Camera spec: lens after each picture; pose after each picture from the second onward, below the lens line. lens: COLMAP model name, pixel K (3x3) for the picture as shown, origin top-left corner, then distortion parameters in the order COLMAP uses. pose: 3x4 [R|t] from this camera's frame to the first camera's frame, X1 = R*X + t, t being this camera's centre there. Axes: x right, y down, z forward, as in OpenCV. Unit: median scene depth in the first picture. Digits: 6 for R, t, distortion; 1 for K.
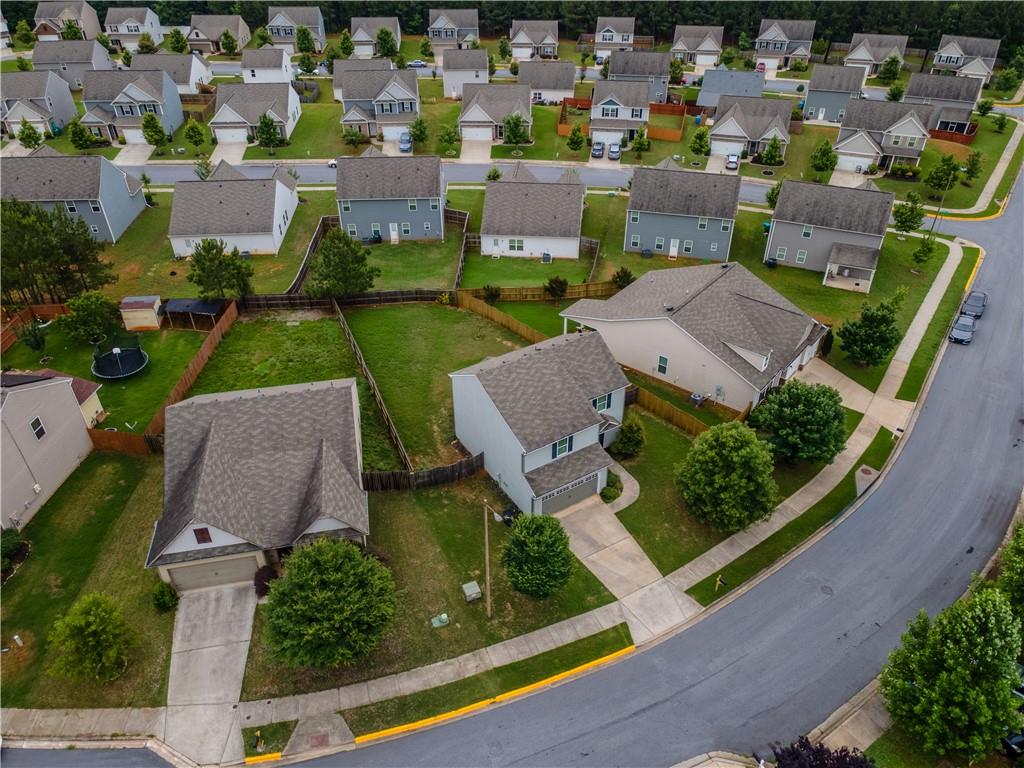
lens RADIAL K [[749.6, 0, 512.0], [0, 749.6, 384.0], [0, 0, 1]] dist [0.006075, 0.003140]
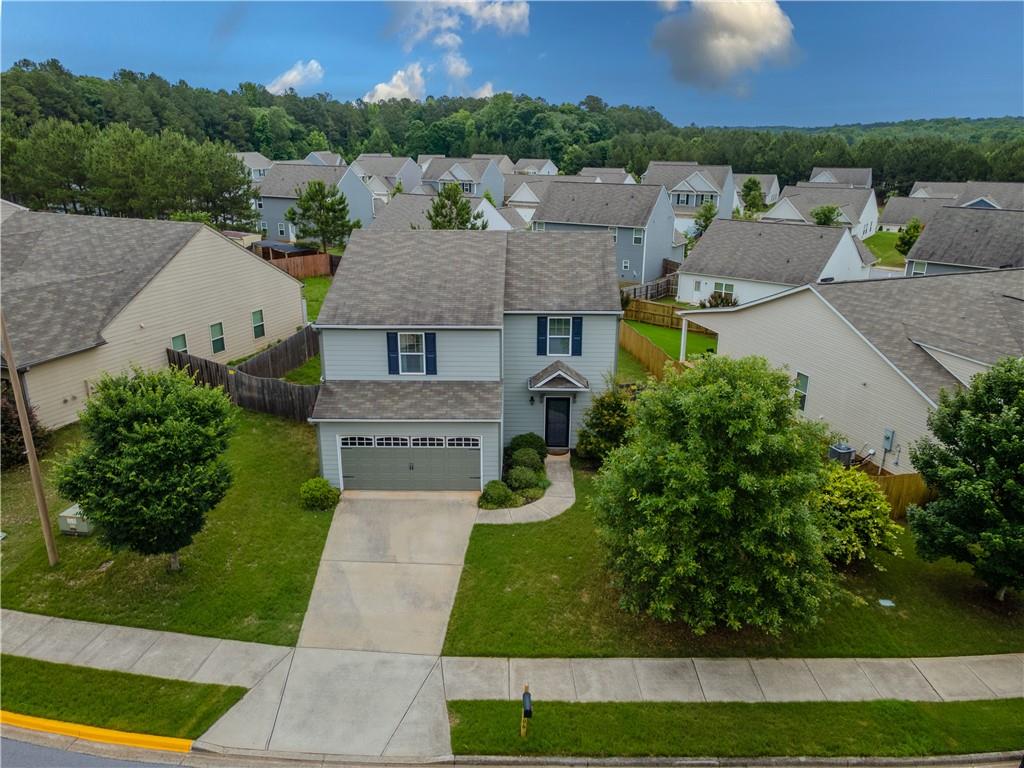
lens RADIAL K [[749.6, 0, 512.0], [0, 749.6, 384.0], [0, 0, 1]] dist [0.006075, 0.003140]
pose [[0.837049, 0.178636, -0.517145, 0.382514], [-0.321073, 0.925713, -0.199921, 0.177886], [0.443014, 0.333385, 0.832222, 0.594097]]
